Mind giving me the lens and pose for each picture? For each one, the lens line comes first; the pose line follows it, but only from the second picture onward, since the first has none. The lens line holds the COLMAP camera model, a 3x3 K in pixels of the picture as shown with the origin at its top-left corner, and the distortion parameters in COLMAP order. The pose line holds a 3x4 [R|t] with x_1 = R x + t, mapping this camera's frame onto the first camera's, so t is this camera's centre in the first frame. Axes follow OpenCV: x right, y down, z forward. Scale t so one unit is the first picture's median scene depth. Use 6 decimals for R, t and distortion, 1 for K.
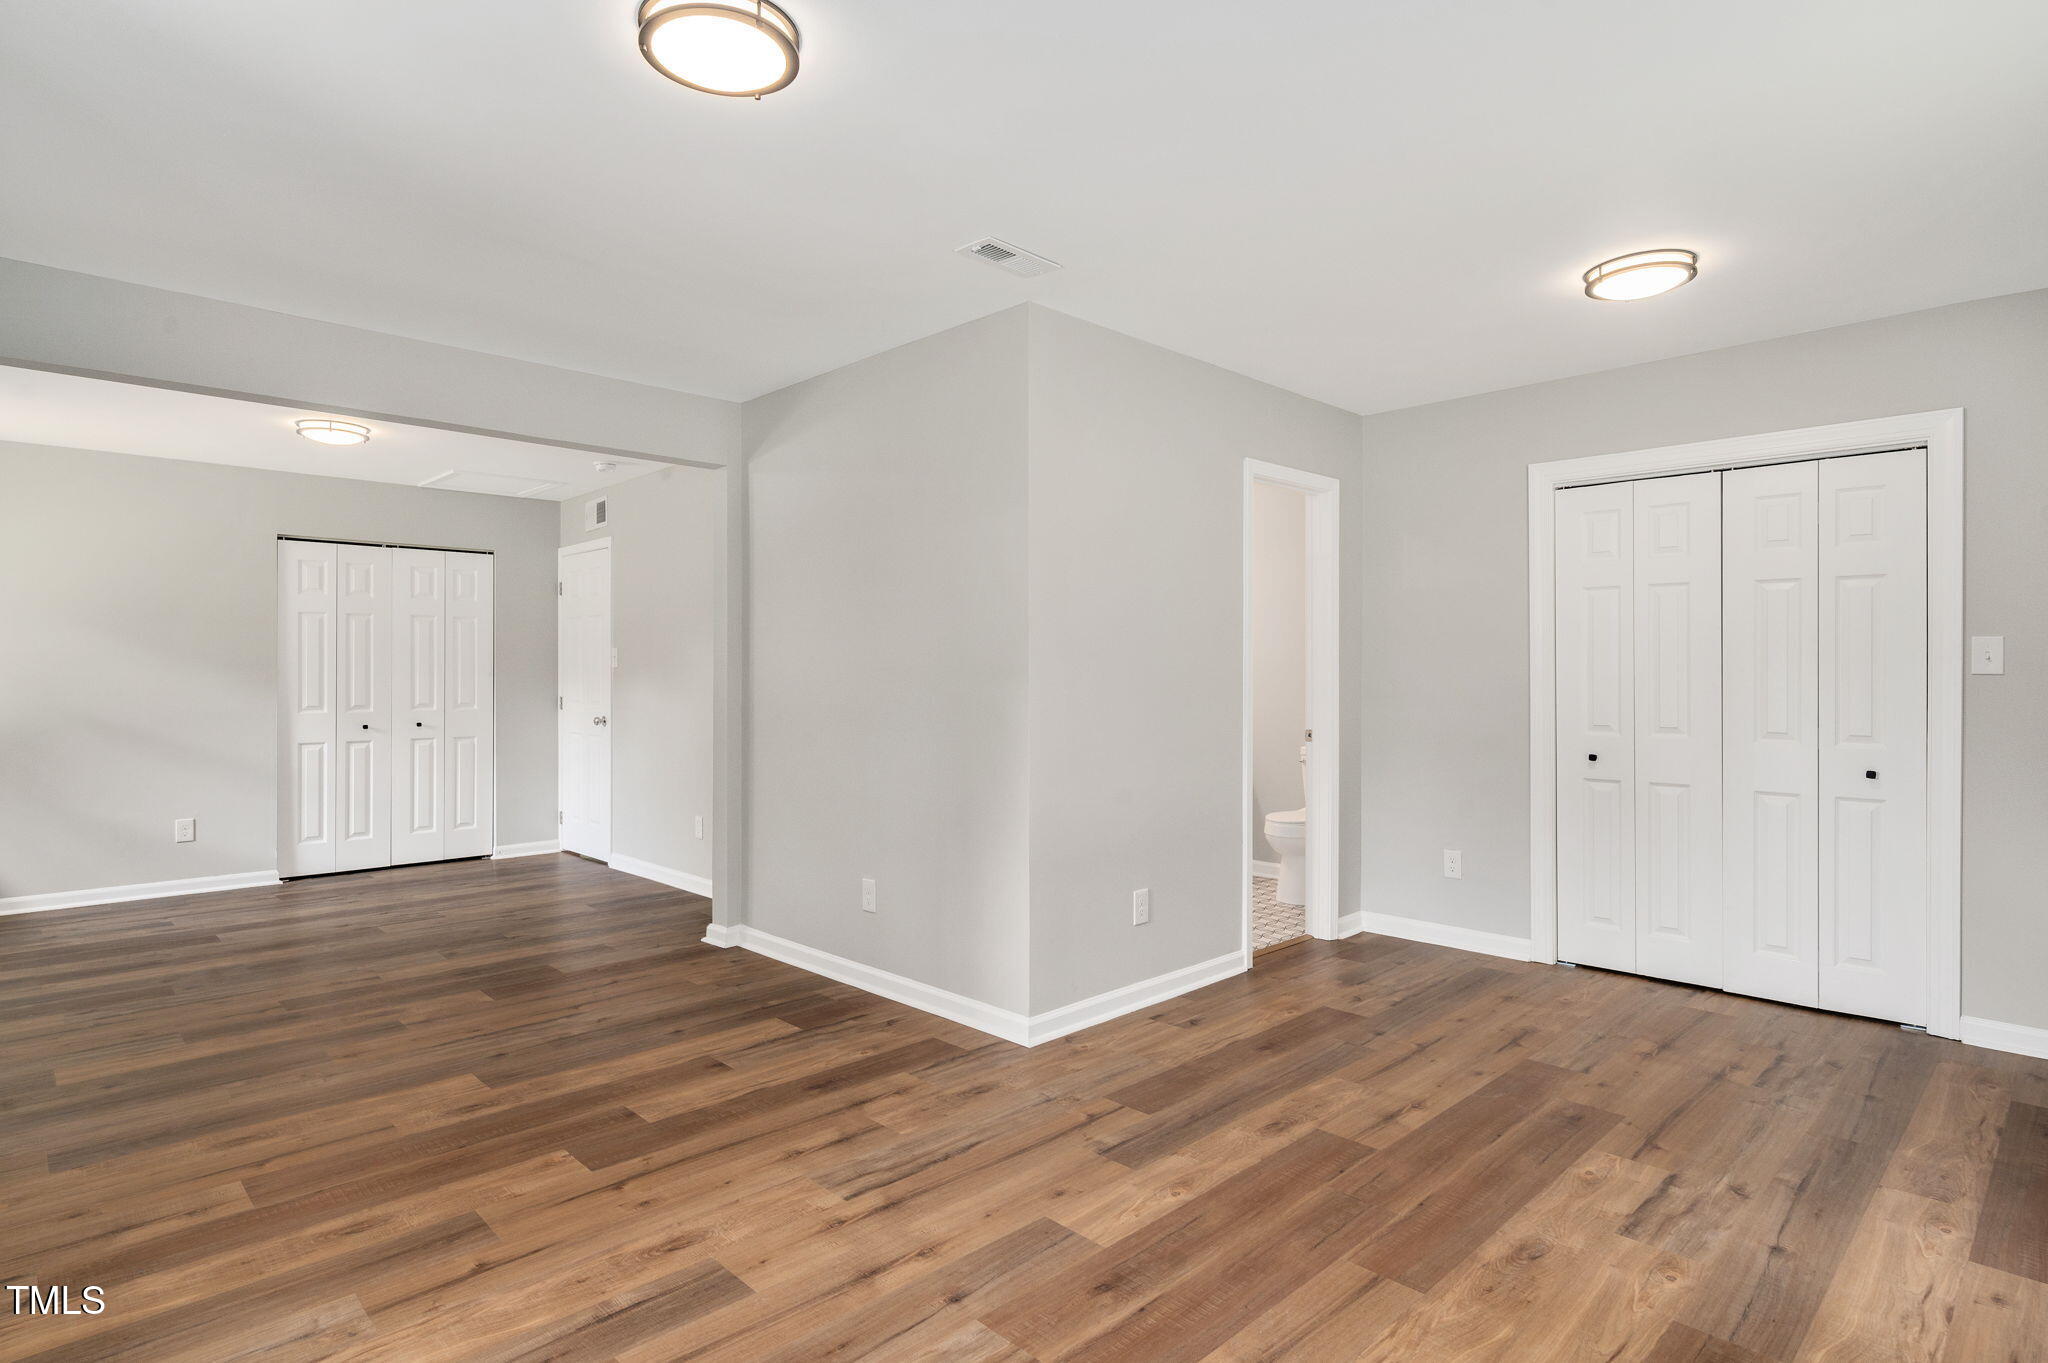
lens RADIAL K [[1074.5, 0, 1029.6], [0, 1074.5, 671.7], [0, 0, 1]] dist [0.002183, -0.000614]
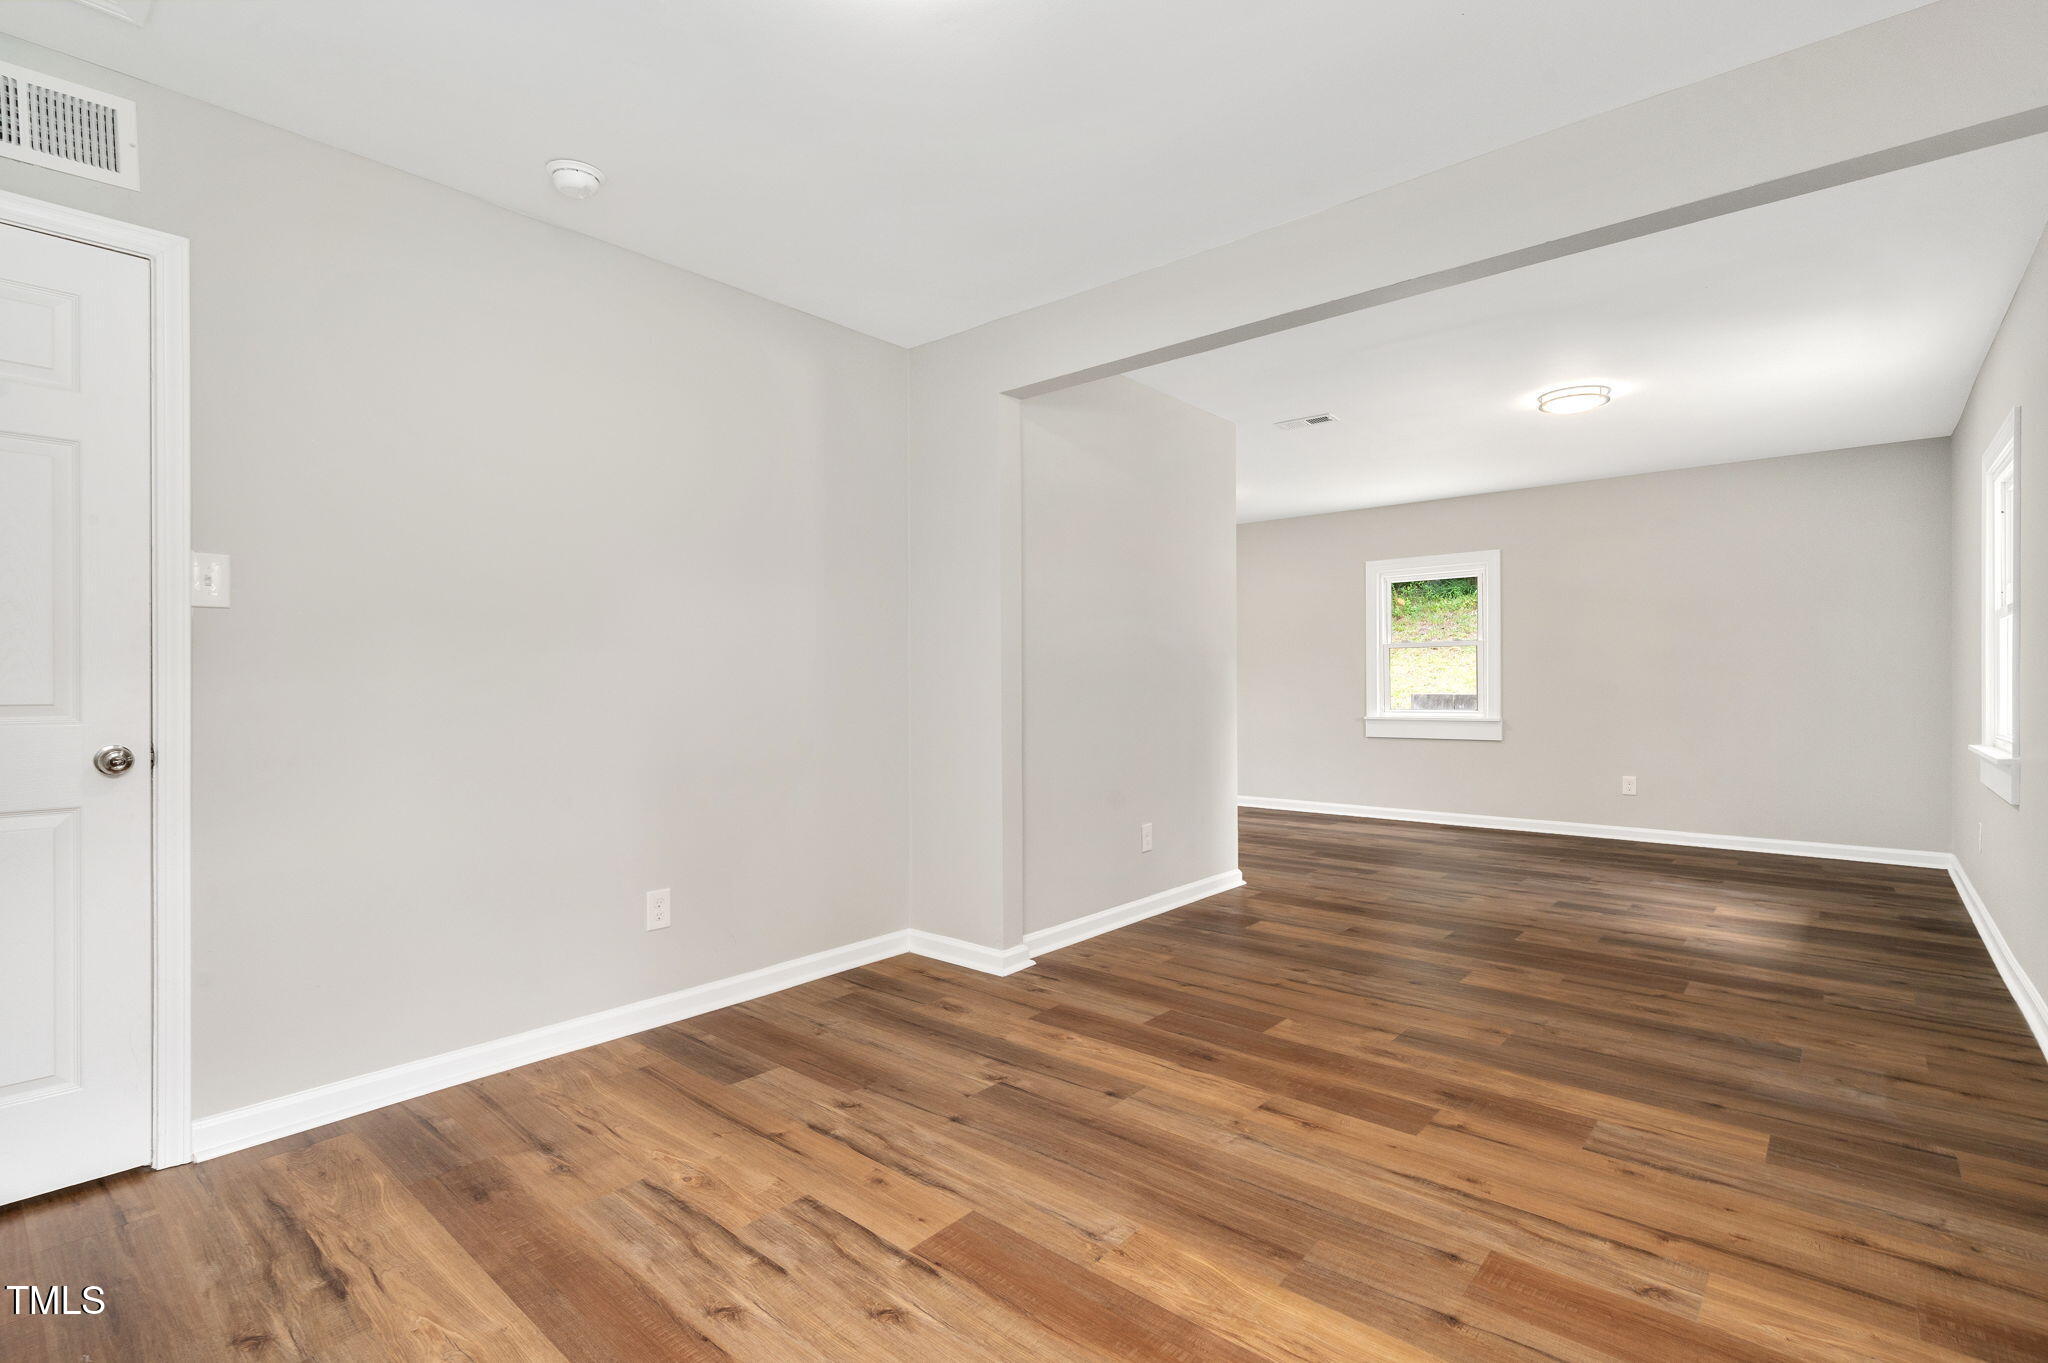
lens RADIAL K [[939.5, 0, 1062.6], [0, 939.5, 681.5], [0, 0, 1]] dist [0.001534, 0.000354]
pose [[-0.101332, 0.002566, 0.994849, -0.820079], [0.001251, 0.999996, -0.002452, 0.029391], [-0.994852, 0.000996, -0.101335, 0.844939]]
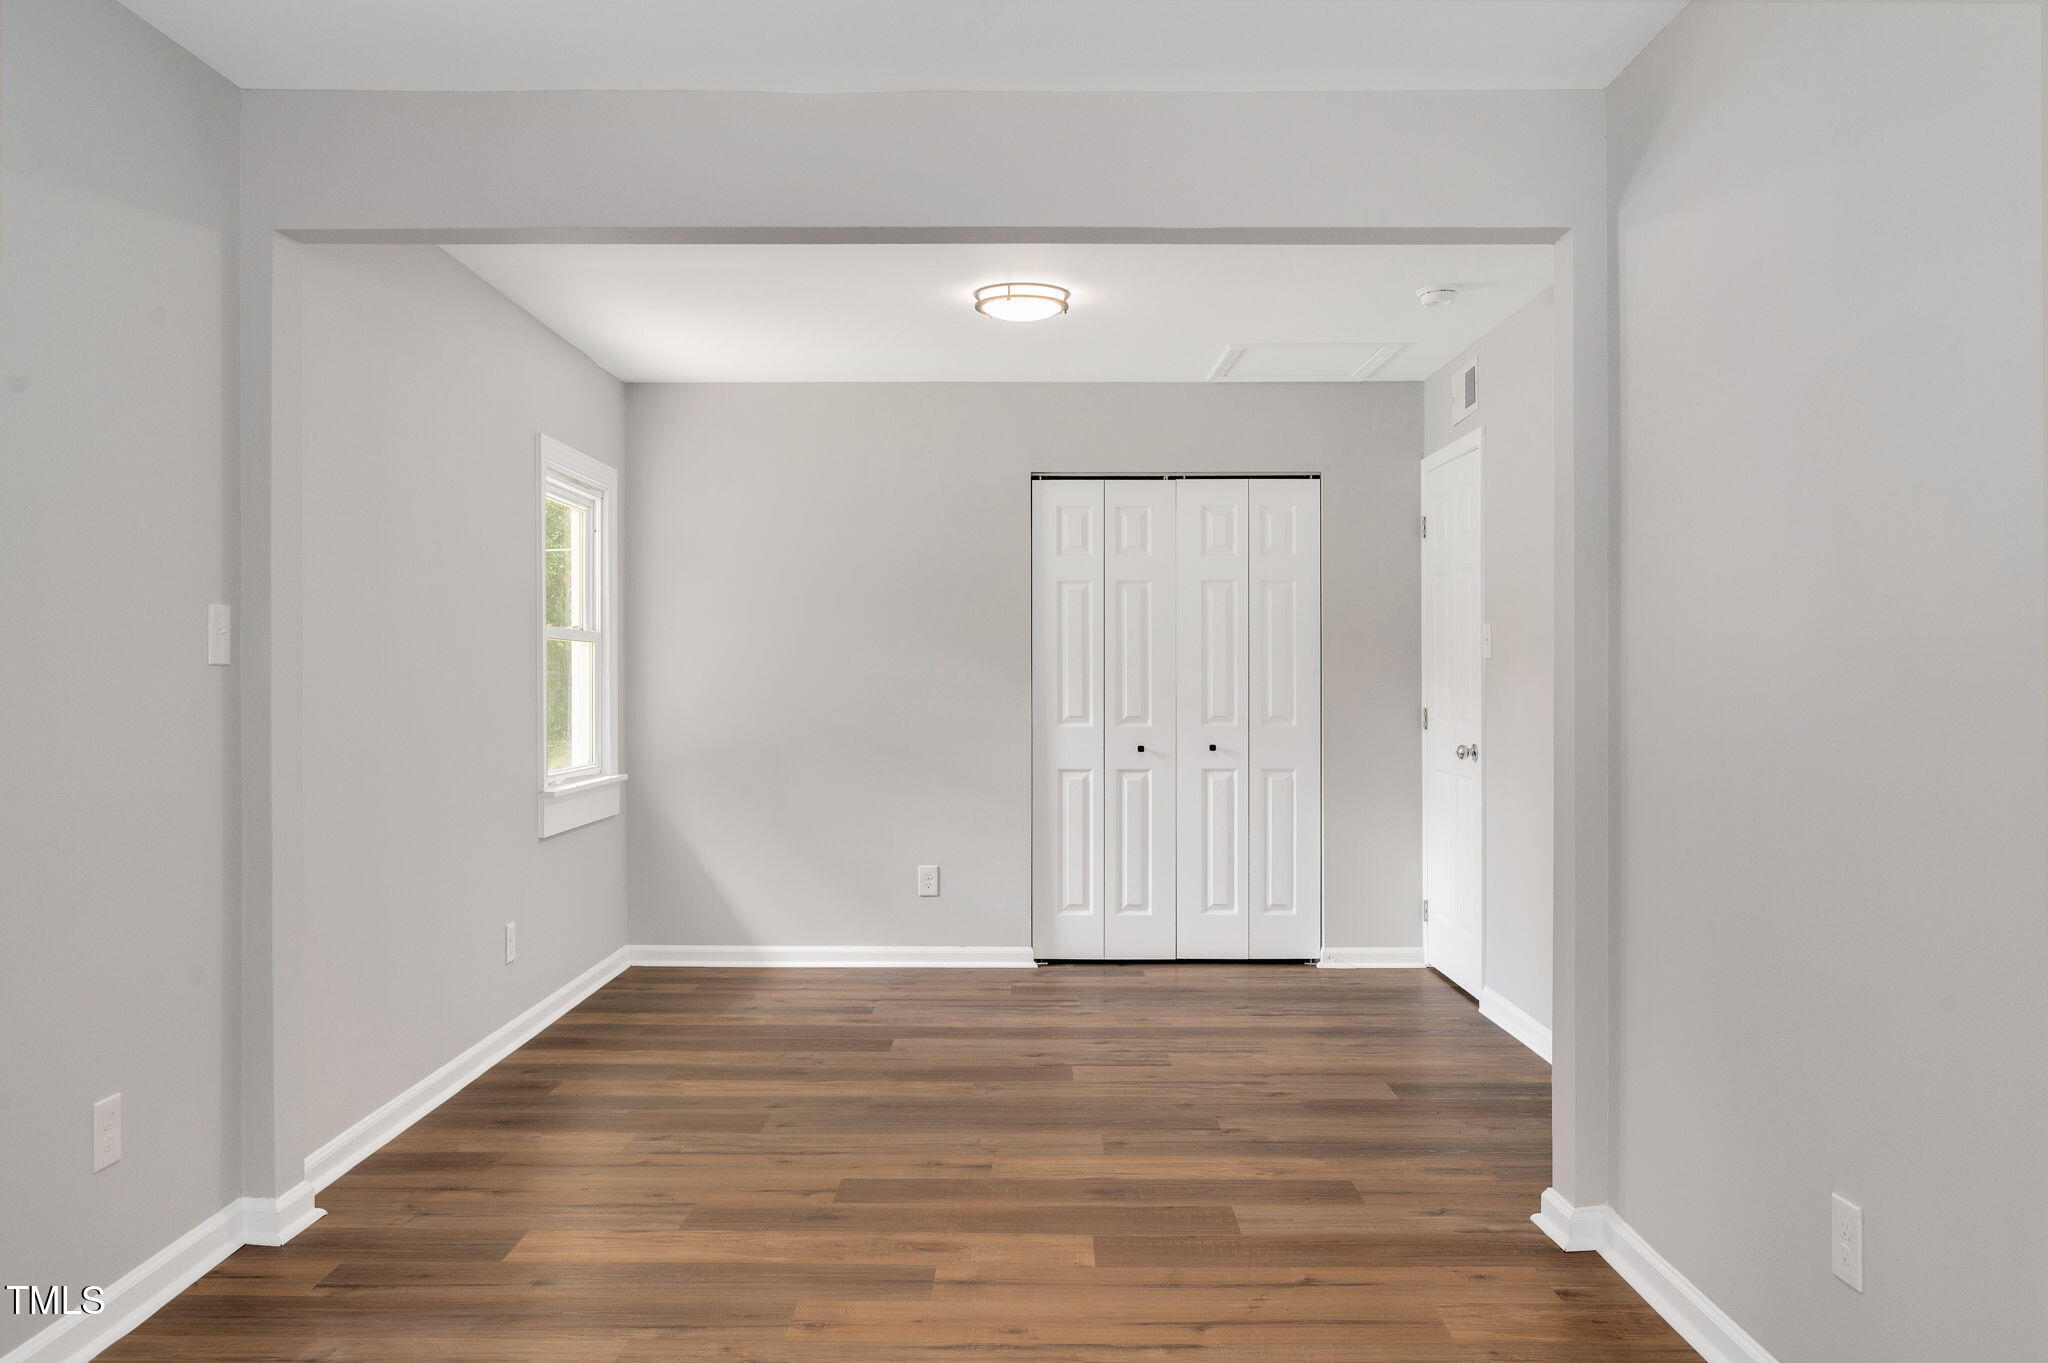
lens RADIAL K [[1565.1, 0, 1042.6], [0, 1565.1, 670.8], [0, 0, 1]] dist [0.005321, -0.003609]
pose [[0.713304, -0.000627, -0.700855, 0.026909], [0.001170, 0.999999, 0.000297, 0.002361], [0.700854, -0.001031, 0.713304, 0.280599]]
